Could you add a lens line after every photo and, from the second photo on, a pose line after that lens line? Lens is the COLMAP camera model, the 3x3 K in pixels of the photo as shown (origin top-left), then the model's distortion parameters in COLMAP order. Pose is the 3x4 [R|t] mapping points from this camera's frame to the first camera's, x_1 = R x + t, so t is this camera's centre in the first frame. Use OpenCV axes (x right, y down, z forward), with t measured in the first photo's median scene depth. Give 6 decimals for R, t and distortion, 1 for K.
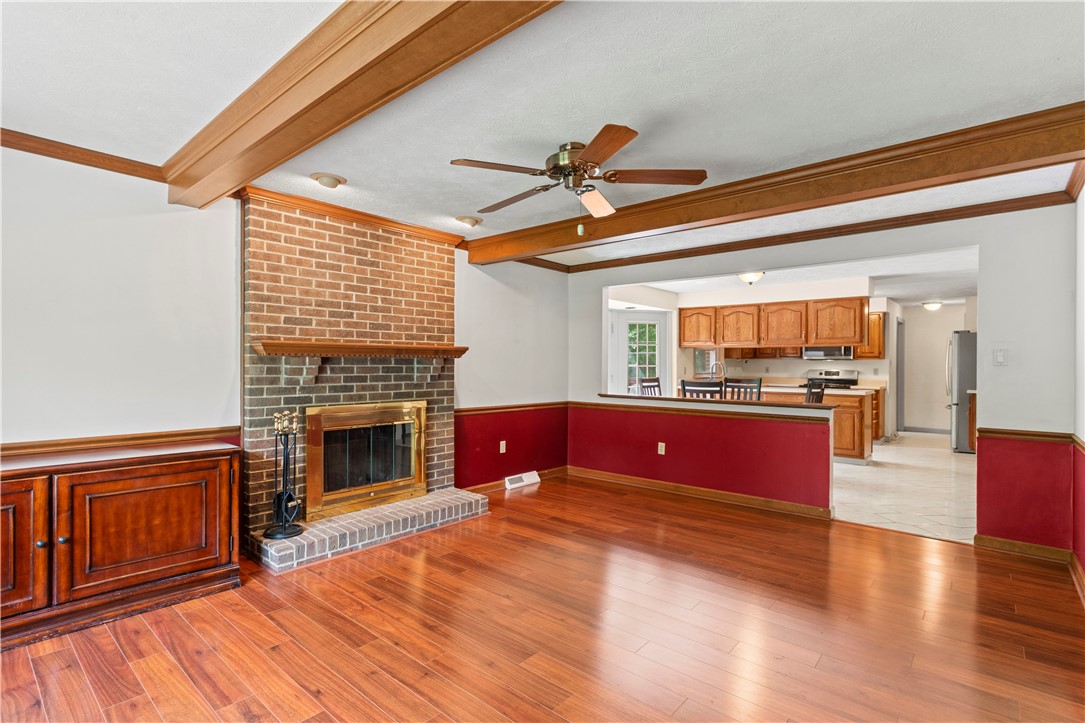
lens RADIAL K [[517.2, 0, 529.6], [0, 517.2, 369.8], [0, 0, 1]] dist [-0.006410, 0.002897]
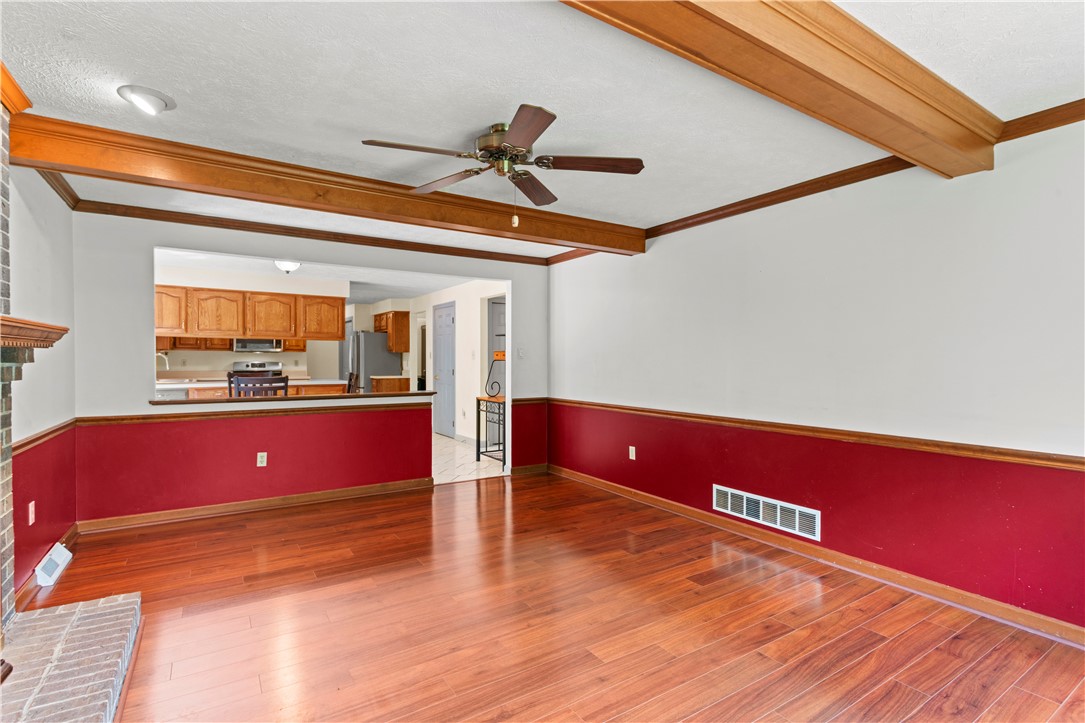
lens RADIAL K [[517.2, 0, 529.8], [0, 517.2, 365.8], [0, 0, 1]] dist [-0.006410, 0.002897]
pose [[0.285130, -0.018313, 0.958314, -0.302749], [0.008176, 0.999828, 0.016674, -0.006052], [-0.958454, 0.003081, 0.285230, 0.257200]]
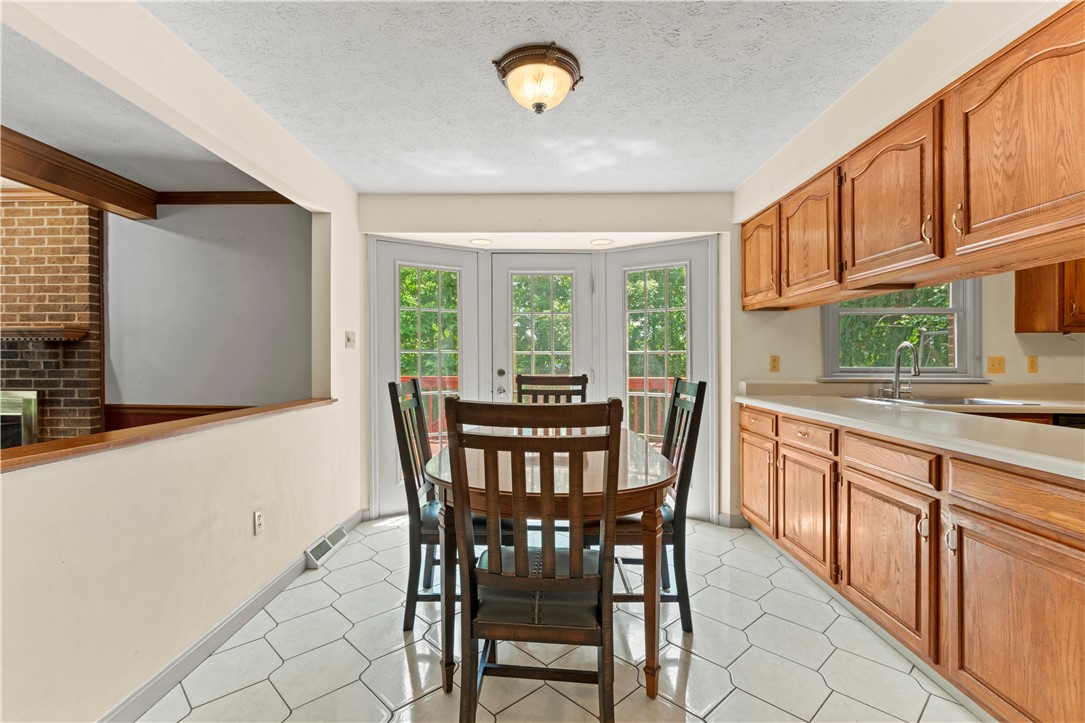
lens RADIAL K [[517.2, 0, 527.8], [0, 517.2, 364.8], [0, 0, 1]] dist [-0.006410, 0.002897]
pose [[0.639545, 0.005943, -0.768731, 0.587902], [-0.008240, 0.999966, 0.000876, 0.005216], [0.768710, 0.005774, 0.639572, 0.652083]]
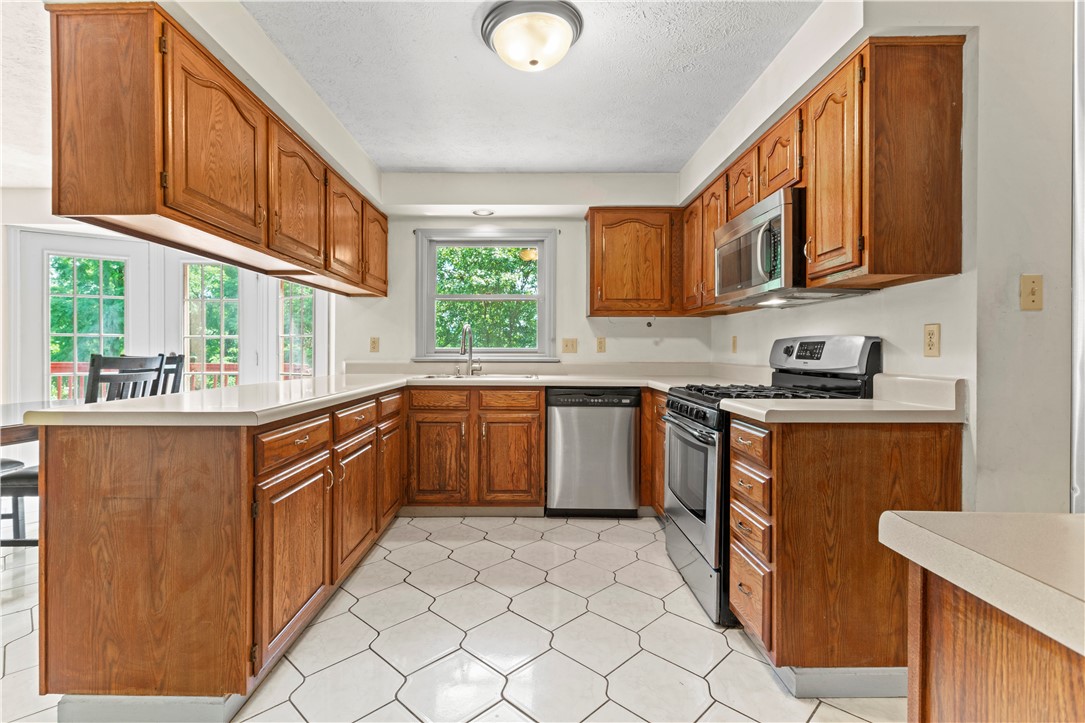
lens RADIAL K [[517.2, 0, 538.3], [0, 517.2, 356.9], [0, 0, 1]] dist [-0.006410, 0.002897]
pose [[0.673530, 0.003410, -0.739152, 0.890158], [-0.005461, 0.999985, -0.000363, 0.014680], [0.739140, 0.004281, 0.673539, 0.918972]]
